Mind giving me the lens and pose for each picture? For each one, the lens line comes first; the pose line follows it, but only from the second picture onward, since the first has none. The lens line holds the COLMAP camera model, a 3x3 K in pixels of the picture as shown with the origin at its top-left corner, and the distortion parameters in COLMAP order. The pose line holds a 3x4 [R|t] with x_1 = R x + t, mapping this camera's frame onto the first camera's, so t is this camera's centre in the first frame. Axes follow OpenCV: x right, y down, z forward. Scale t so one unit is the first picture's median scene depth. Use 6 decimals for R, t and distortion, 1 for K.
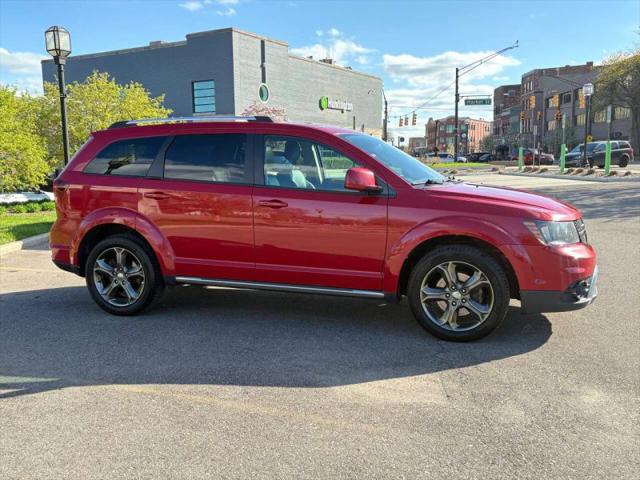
lens RADIAL K [[605.2, 0, 320.0], [0, 605.2, 240.0], [0, 0, 1]] dist [0.065628, -0.106327]
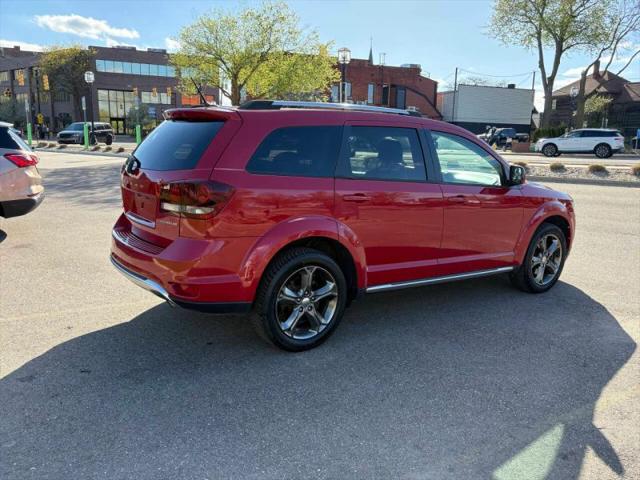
lens RADIAL K [[500.6, 0, 320.0], [0, 500.6, 240.0], [0, 0, 1]] dist [0.056366, -0.057401]
pose [[0.610652, -0.119816, 0.782783, -0.846053], [0.064238, 0.992725, 0.101838, -0.087581], [-0.789289, -0.011903, 0.613906, 0.611208]]
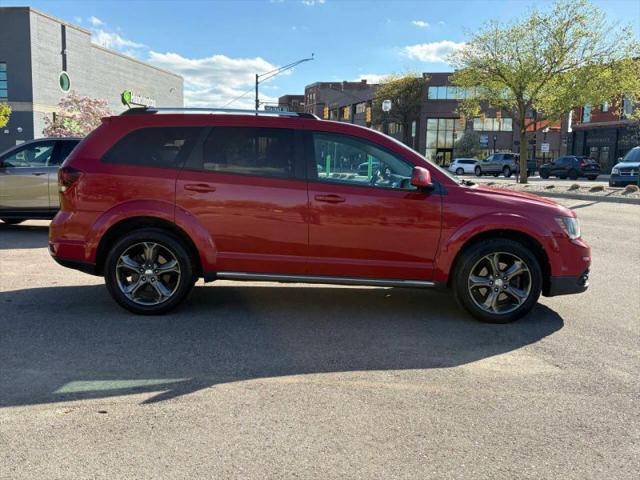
lens RADIAL K [[605.2, 0, 320.0], [0, 605.2, 240.0], [0, 0, 1]] dist [0.065628, -0.106327]
pose [[0.943595, -0.001337, 0.331098, -0.403644], [0.002708, 0.999990, -0.003678, 0.013283], [-0.331090, 0.004367, 0.943589, 0.033492]]
